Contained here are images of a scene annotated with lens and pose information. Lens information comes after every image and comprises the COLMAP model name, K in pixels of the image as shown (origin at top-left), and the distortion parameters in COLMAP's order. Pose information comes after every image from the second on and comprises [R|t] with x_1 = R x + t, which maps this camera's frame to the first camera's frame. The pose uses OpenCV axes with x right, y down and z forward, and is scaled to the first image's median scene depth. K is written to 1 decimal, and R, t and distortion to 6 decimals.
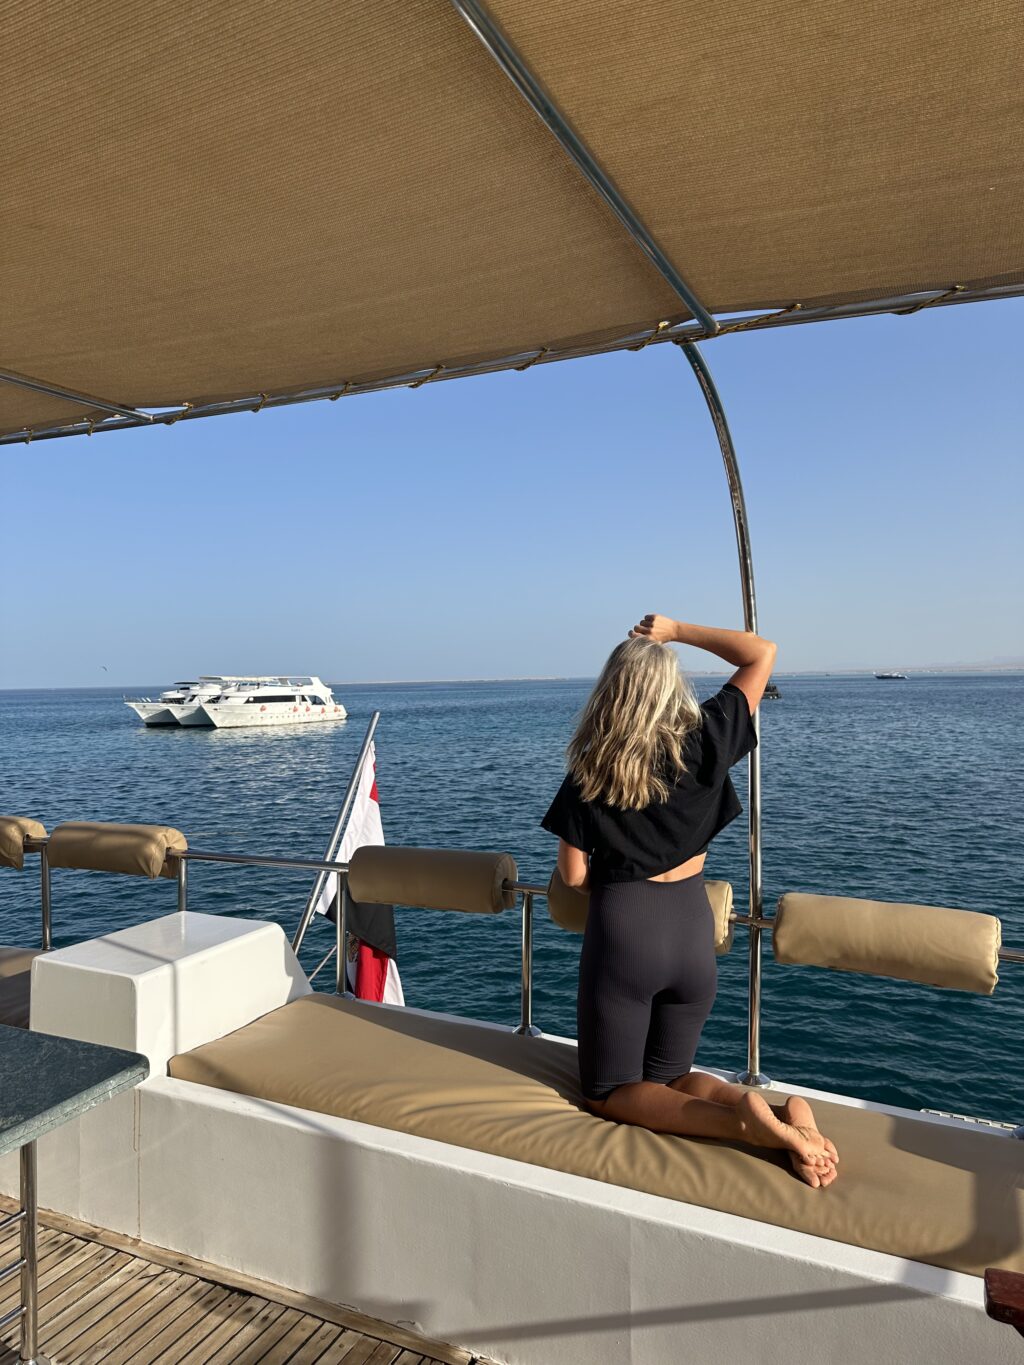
lens RADIAL K [[965.3, 0, 512.0], [0, 965.3, 682.5], [0, 0, 1]] dist [0.023926, -0.038746]
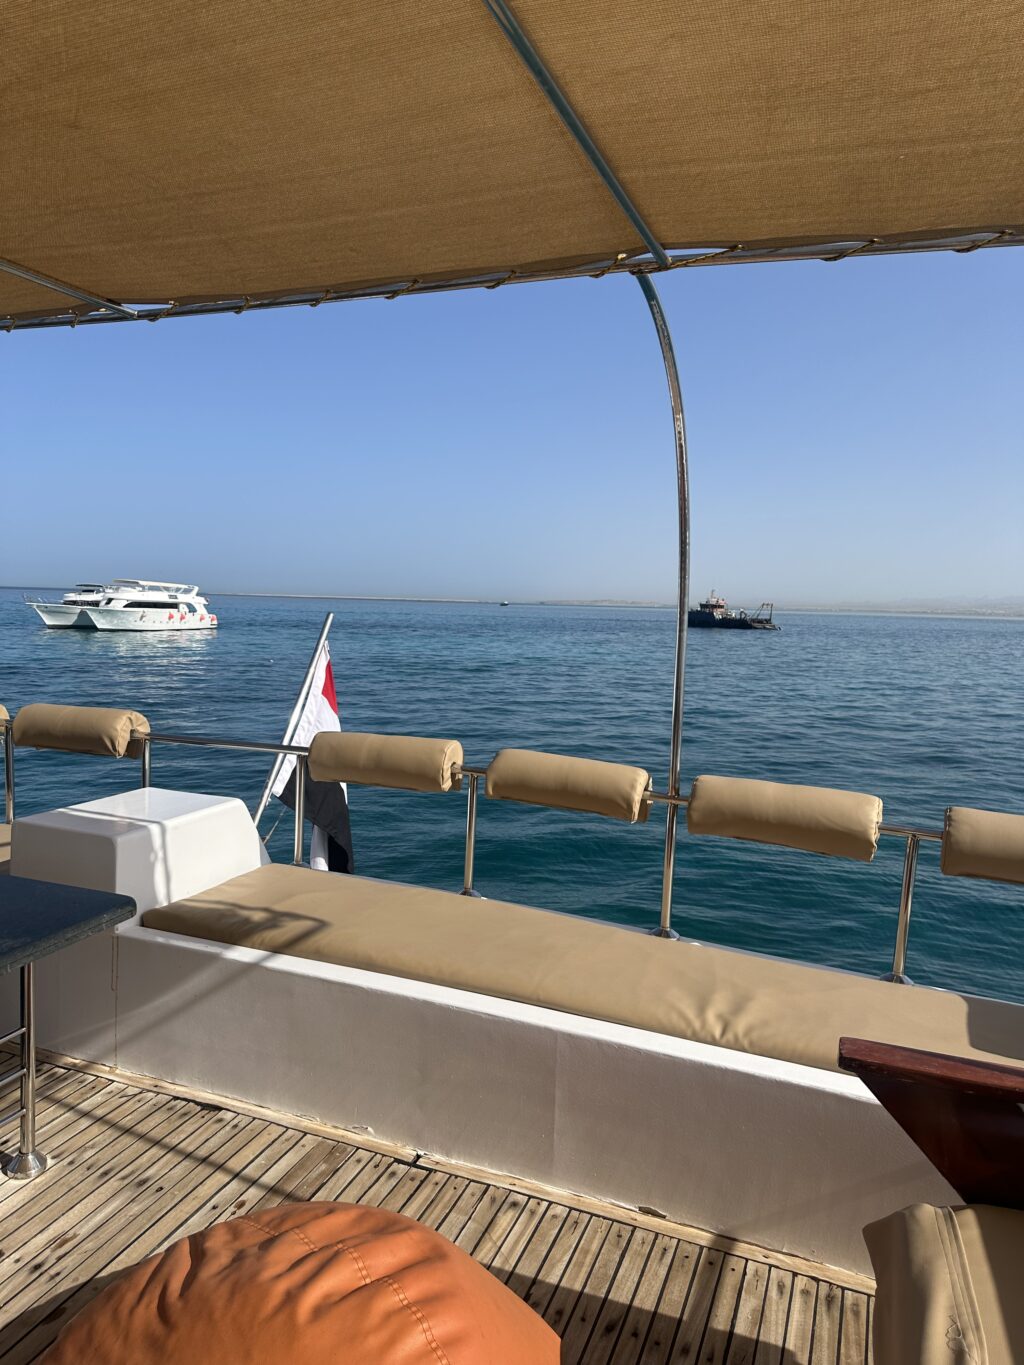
lens RADIAL K [[952.0, 0, 523.2], [0, 952.0, 681.1], [0, 0, 1]] dist [0.002999, -0.001772]
pose [[0.996016, 0.032665, 0.082975, -0.028092], [-0.038742, 0.996600, 0.072716, 0.040019], [-0.080318, -0.075641, 0.993895, -0.109675]]
